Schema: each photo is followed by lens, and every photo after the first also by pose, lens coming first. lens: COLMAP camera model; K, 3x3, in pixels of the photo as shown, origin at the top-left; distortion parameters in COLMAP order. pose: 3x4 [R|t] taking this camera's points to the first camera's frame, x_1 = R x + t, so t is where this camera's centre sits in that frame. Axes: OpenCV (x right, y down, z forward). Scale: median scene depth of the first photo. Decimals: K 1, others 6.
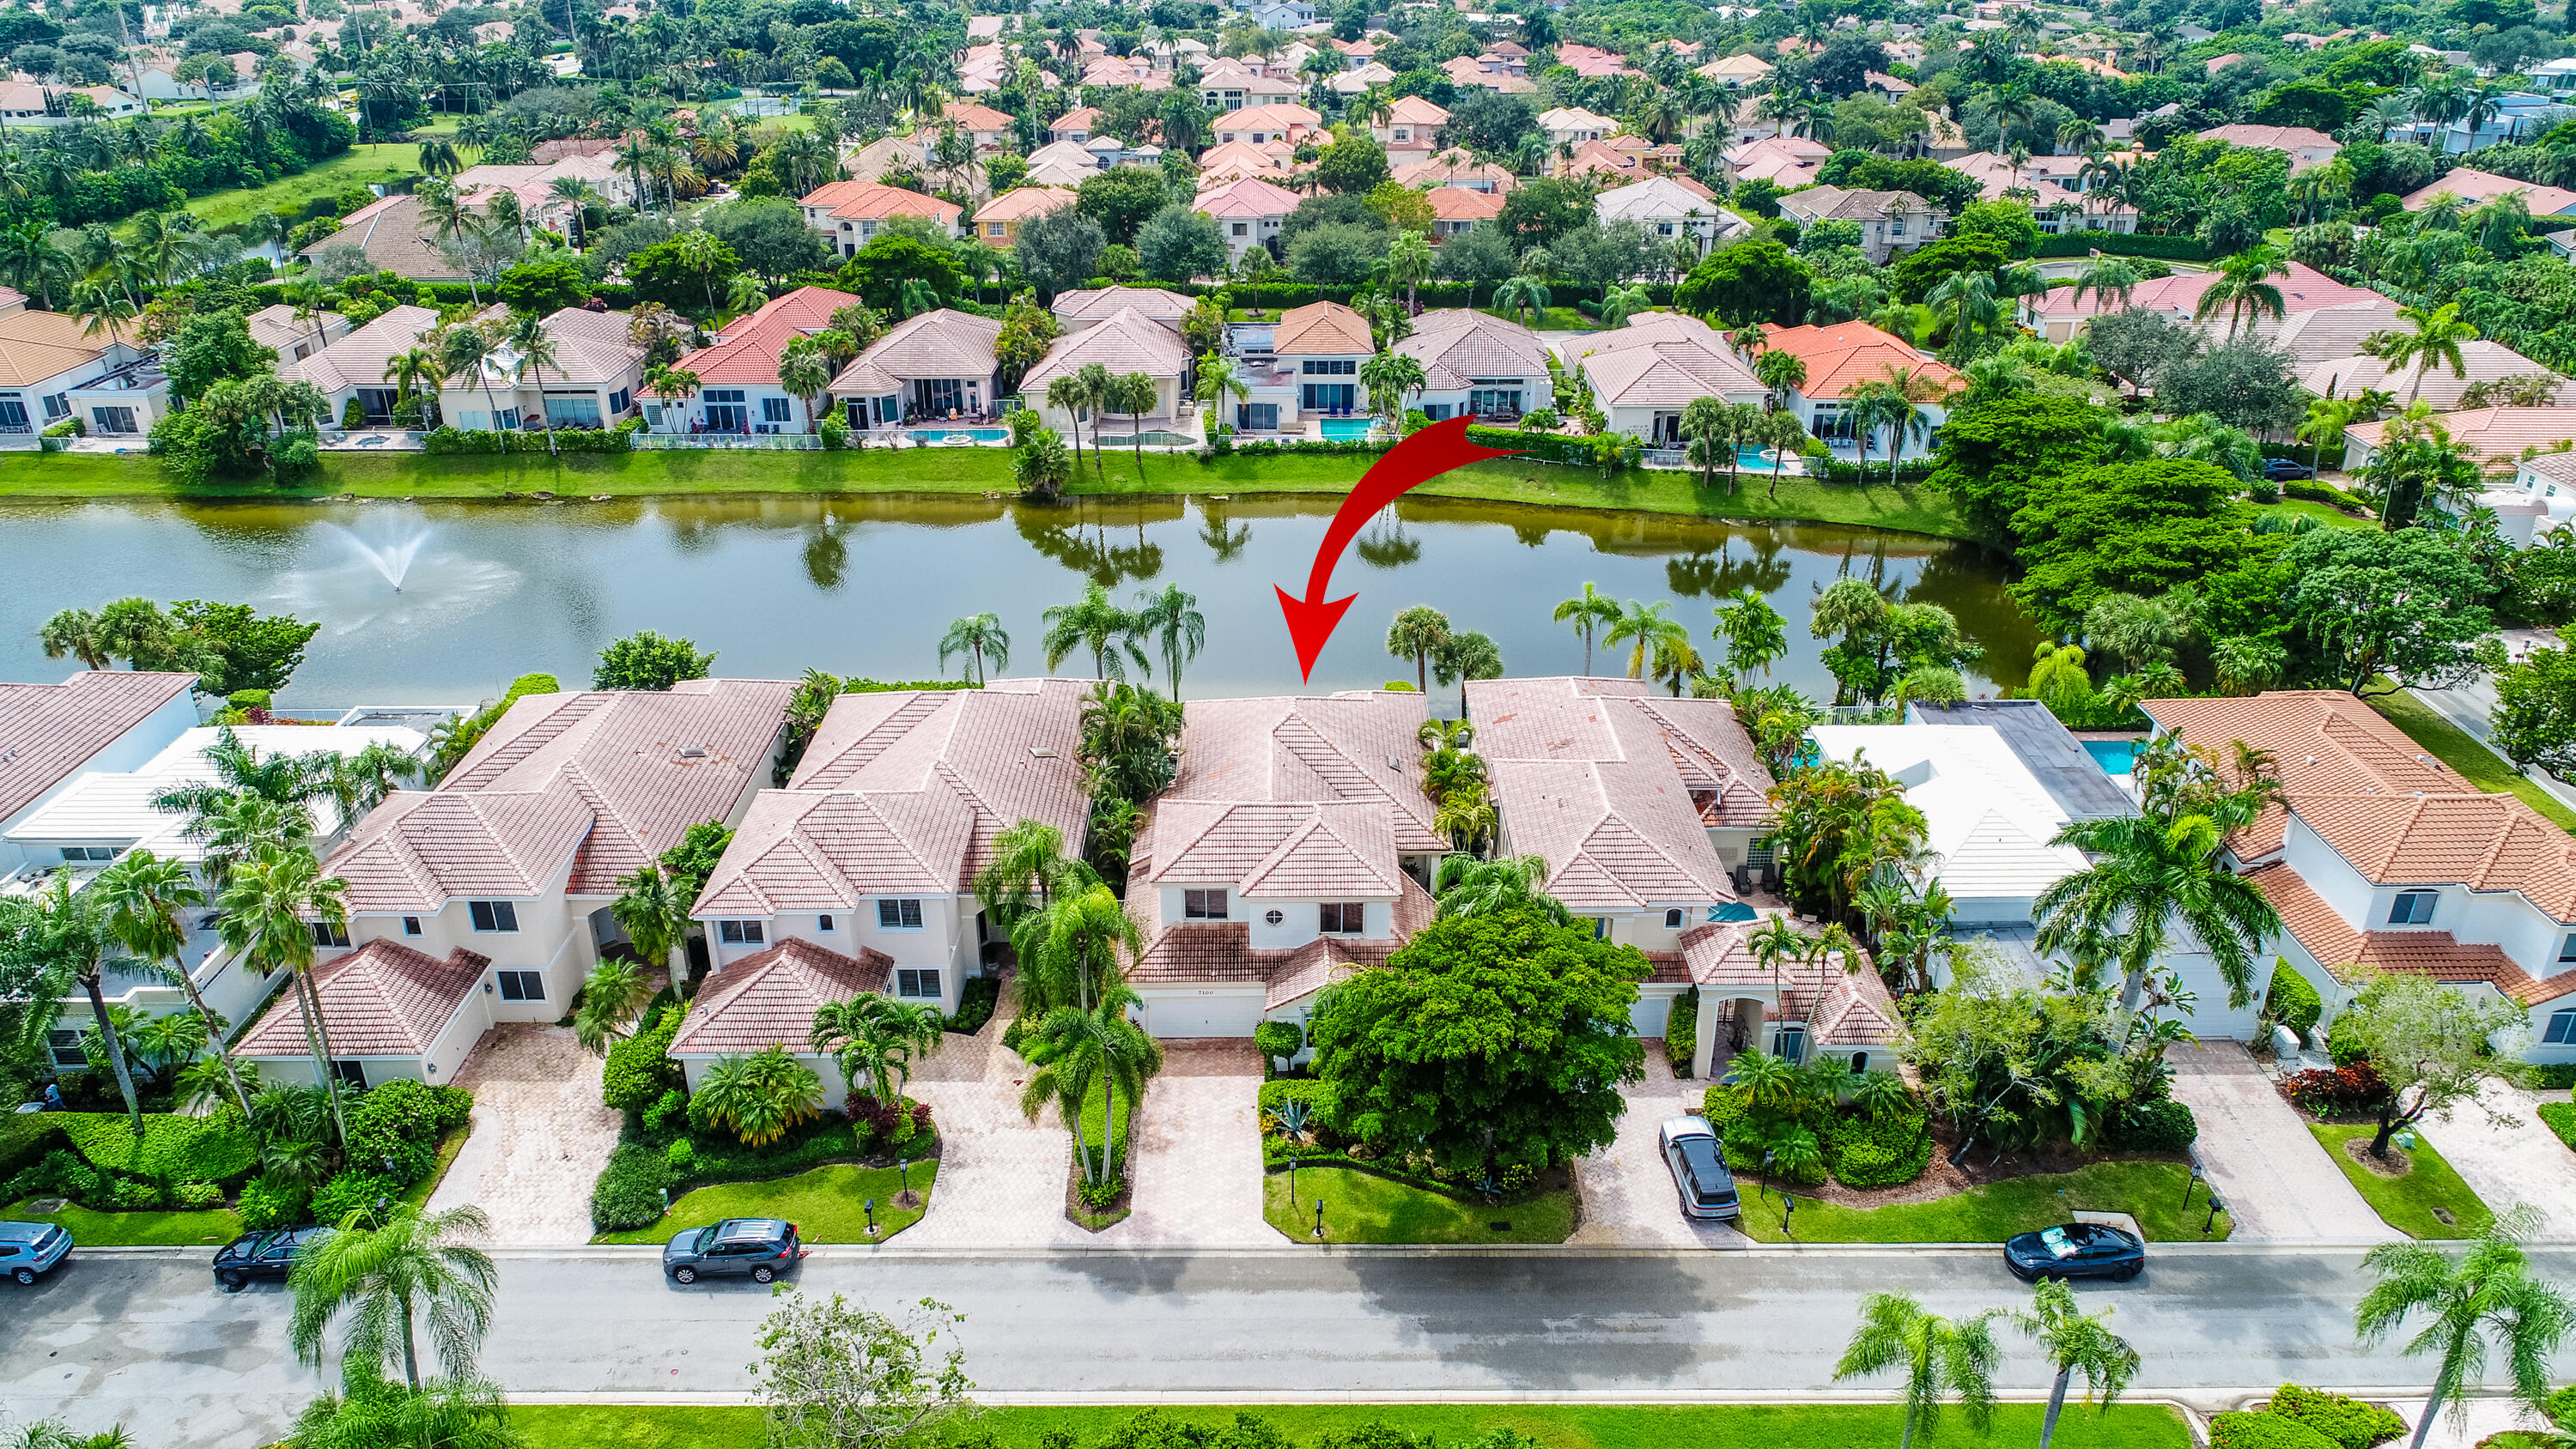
lens RADIAL K [[1708.7, 0, 1288.0], [0, 1708.7, 724.5], [0, 0, 1]] dist [-0.002025, -0.000021]
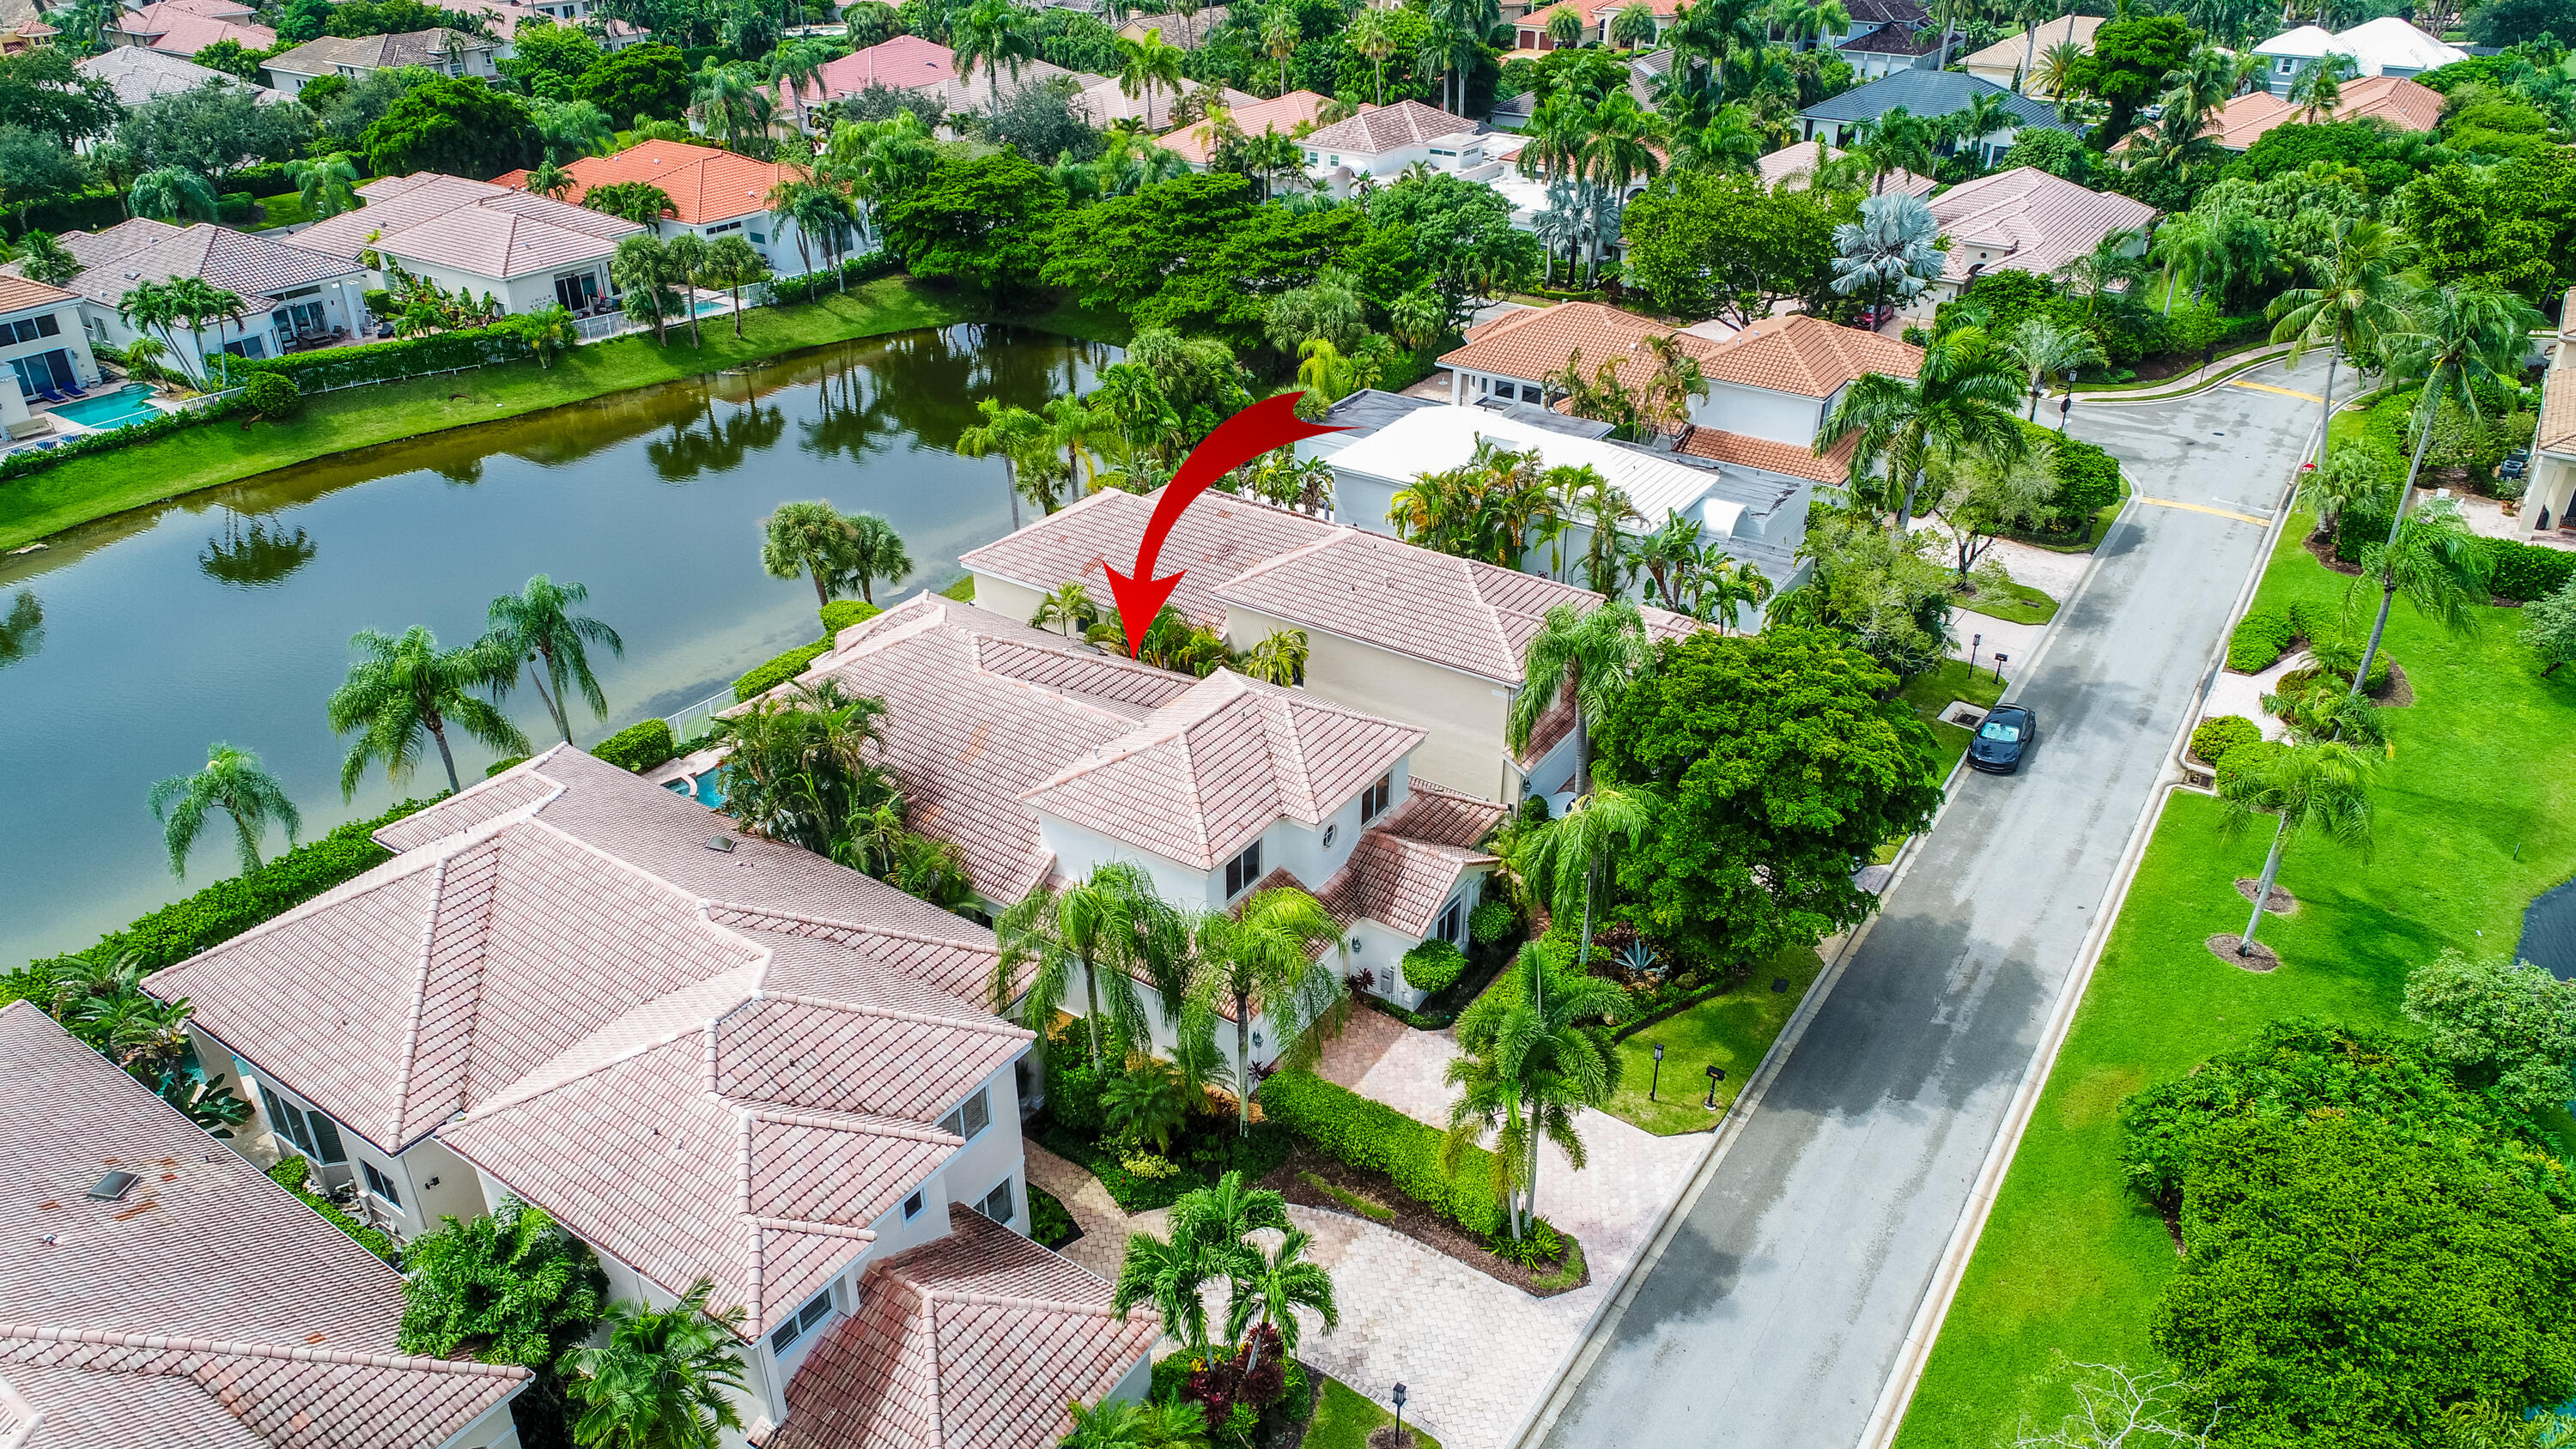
lens RADIAL K [[1708.7, 0, 1288.0], [0, 1708.7, 724.5], [0, 0, 1]] dist [-0.002025, -0.000021]
pose [[0.568605, -0.400643, 0.718452, -0.251788], [0.356246, 0.907162, 0.223933, -0.049352], [-0.741469, 0.128616, 0.658545, 0.247339]]
